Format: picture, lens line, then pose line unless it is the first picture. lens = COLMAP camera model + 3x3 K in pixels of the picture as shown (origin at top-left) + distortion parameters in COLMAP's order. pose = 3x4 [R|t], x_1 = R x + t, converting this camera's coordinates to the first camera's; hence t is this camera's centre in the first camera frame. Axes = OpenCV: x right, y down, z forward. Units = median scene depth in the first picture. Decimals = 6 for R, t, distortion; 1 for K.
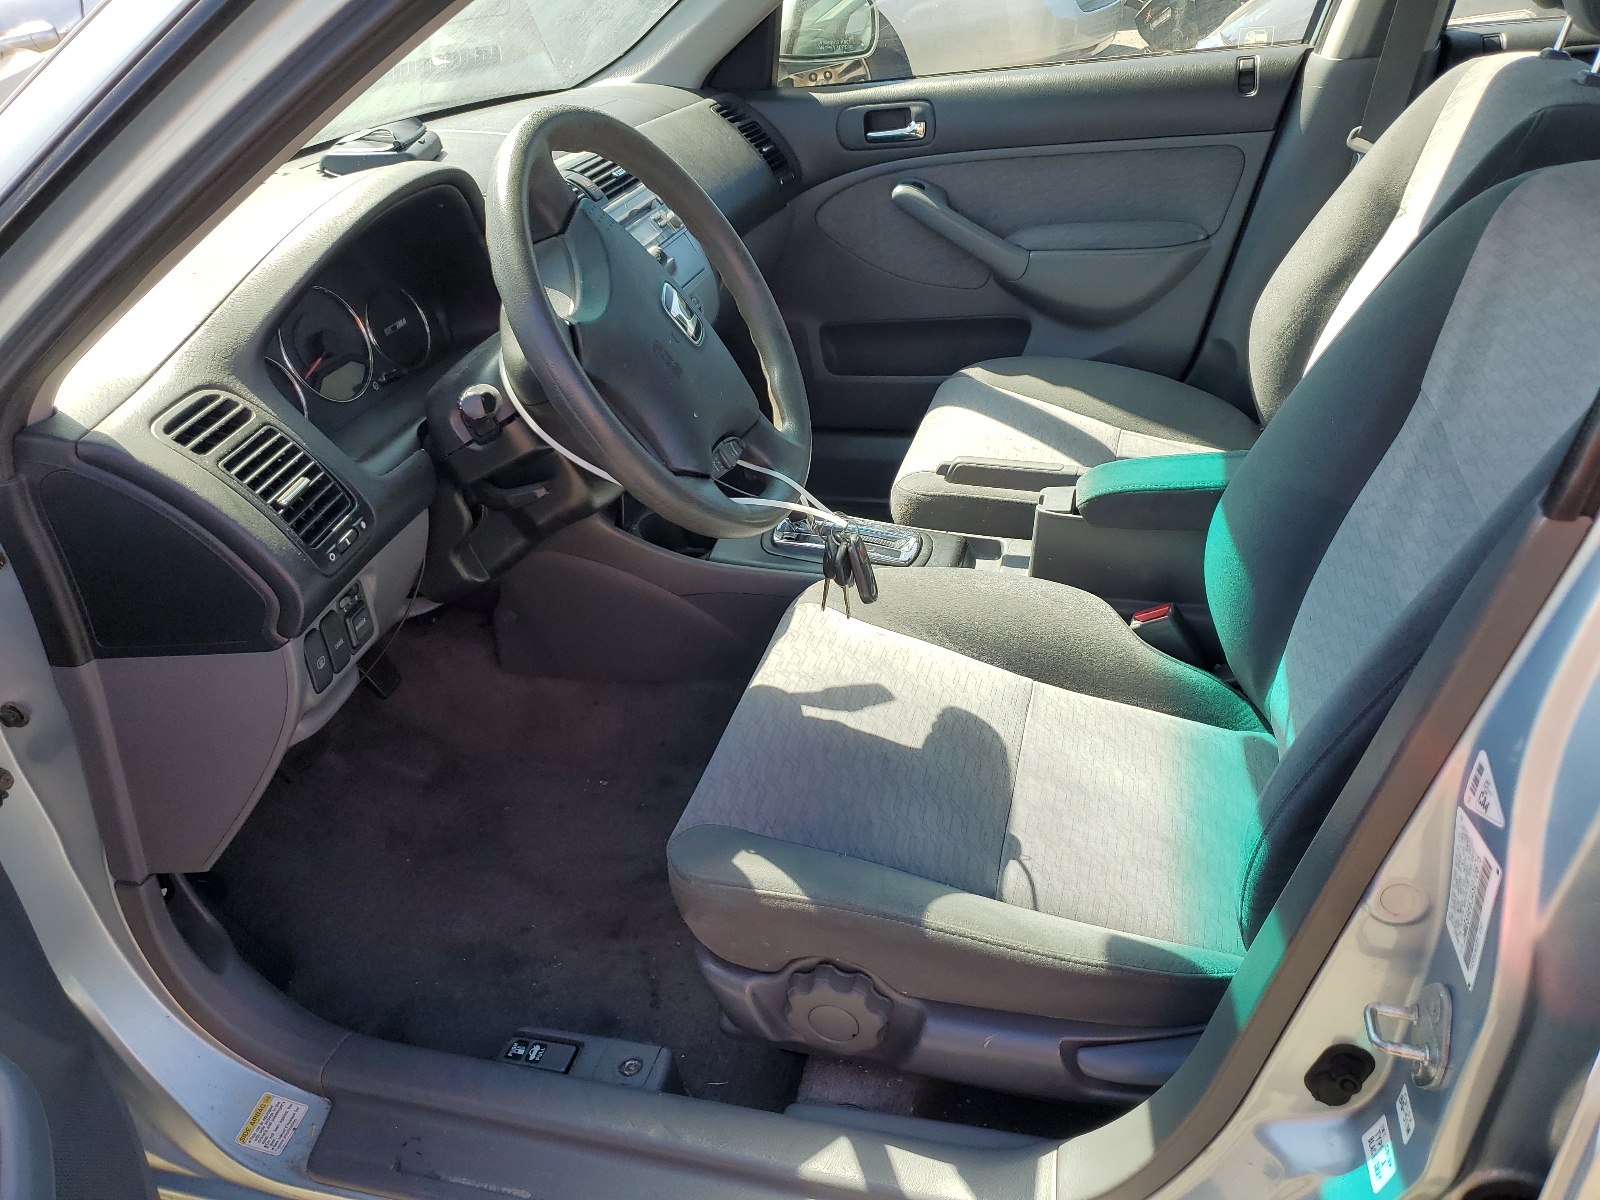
lens RADIAL K [[1205.6, 0, 800.0], [0, 1205.6, 600.0], [0, 0, 1]] dist [0.003935, 0.002192]
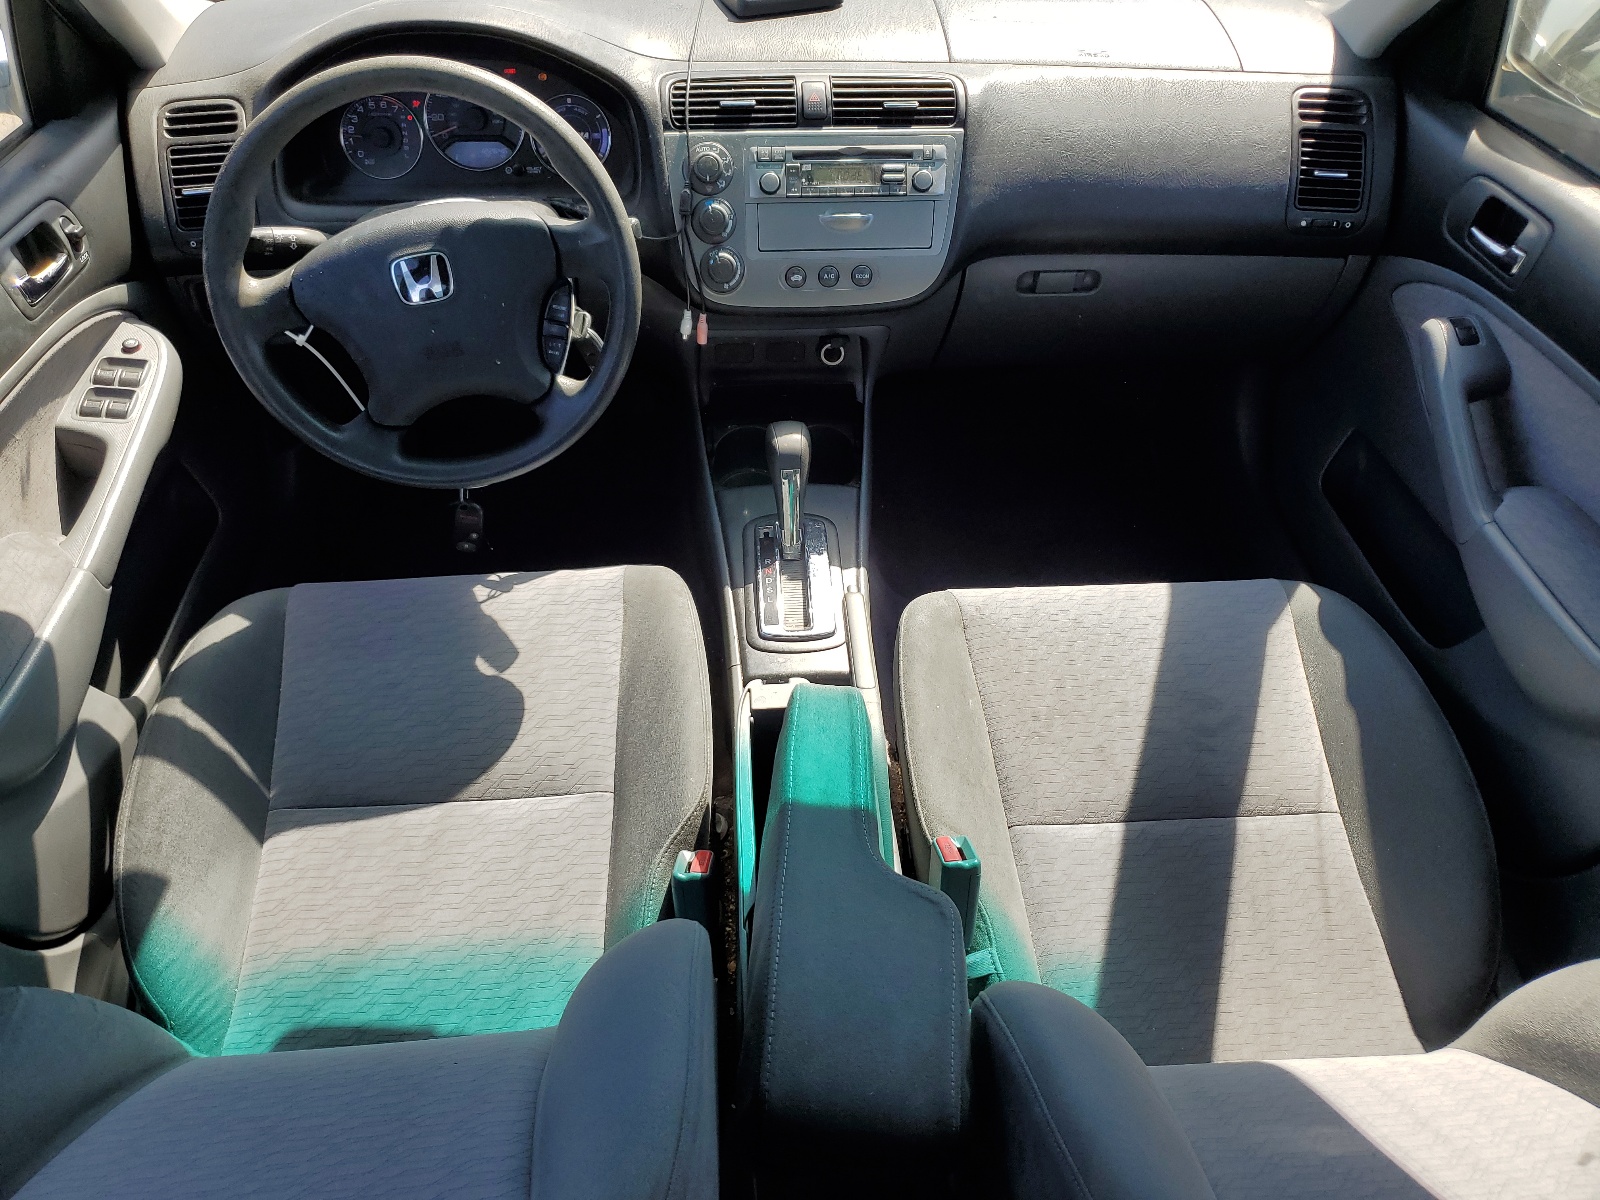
lens RADIAL K [[1205.6, 0, 800.0], [0, 1205.6, 600.0], [0, 0, 1]] dist [0.003935, 0.002192]
pose [[0.340273, 0.694310, -0.634152, 0.646550], [-0.521338, 0.700553, 0.487270, -0.495451], [0.782573, 0.164803, 0.600349, 0.469078]]
